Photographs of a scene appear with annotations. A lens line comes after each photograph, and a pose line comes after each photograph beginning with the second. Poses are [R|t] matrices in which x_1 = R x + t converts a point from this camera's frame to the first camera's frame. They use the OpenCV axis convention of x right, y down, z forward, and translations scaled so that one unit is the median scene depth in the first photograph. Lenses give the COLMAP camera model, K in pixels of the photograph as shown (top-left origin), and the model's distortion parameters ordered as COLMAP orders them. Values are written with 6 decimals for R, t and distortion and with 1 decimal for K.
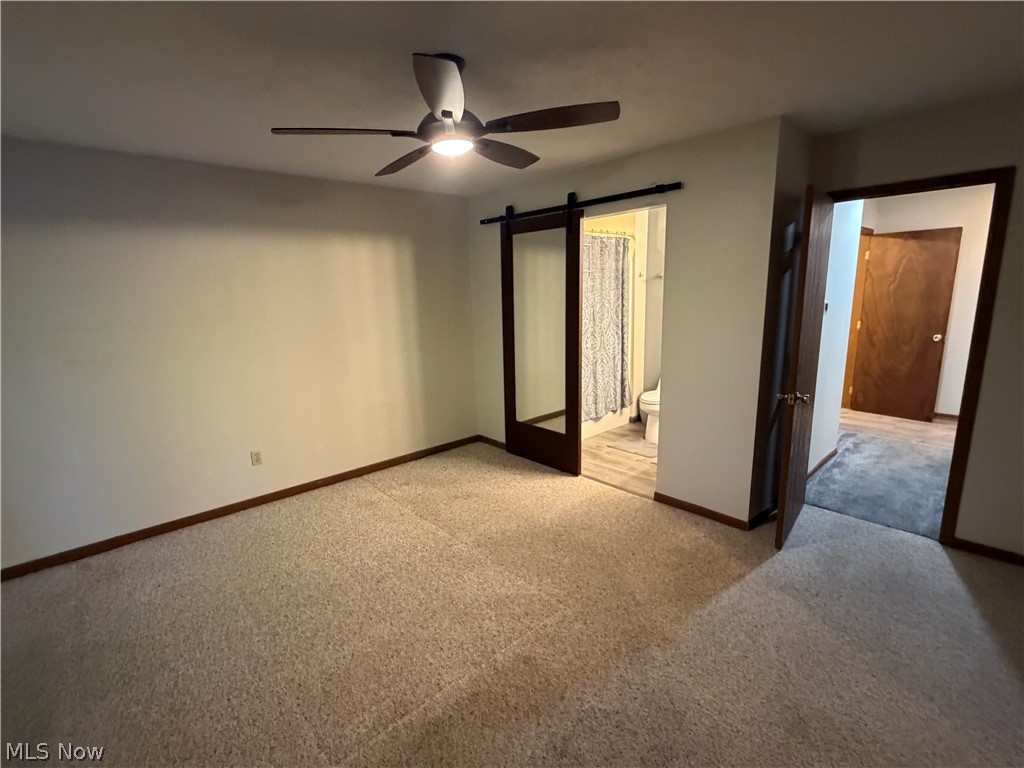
lens RADIAL K [[470.3, 0, 512.0], [0, 470.3, 384.0], [0, 0, 1]] dist [0.002355, 0.000463]
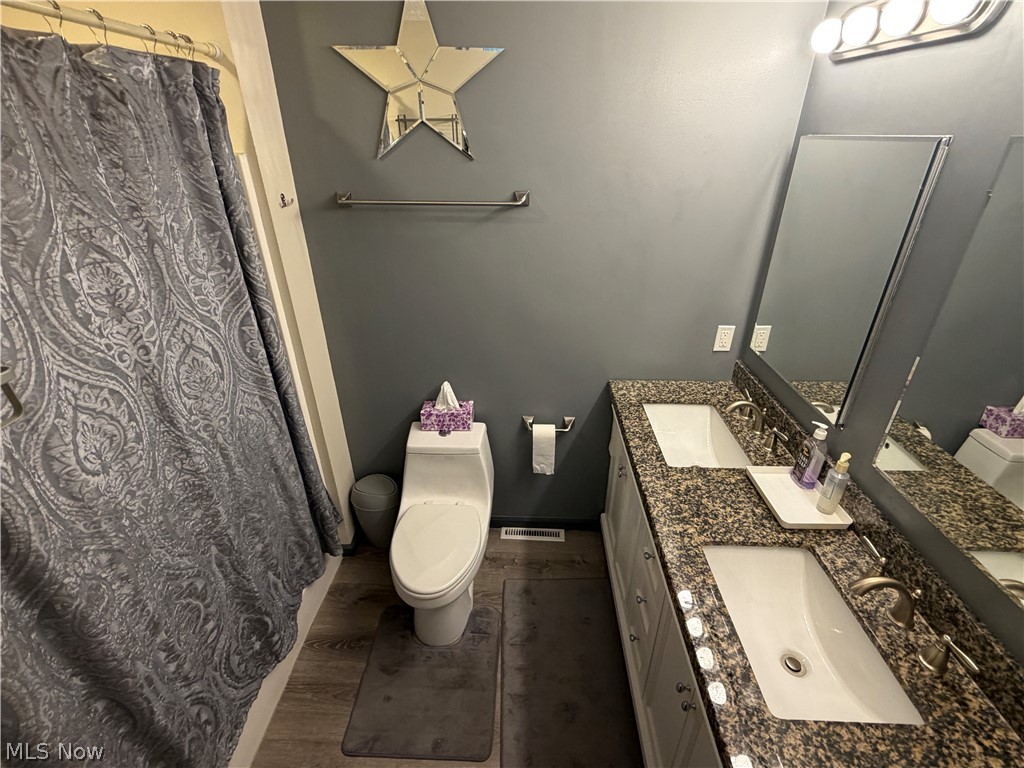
lens RADIAL K [[470.3, 0, 512.0], [0, 470.3, 384.0], [0, 0, 1]] dist [0.002355, 0.000463]
pose [[0.733344, -0.299053, 0.610552, 0.154197], [0.110252, 0.938483, 0.327251, -0.208173], [-0.670859, -0.172673, 0.721202, 0.656321]]
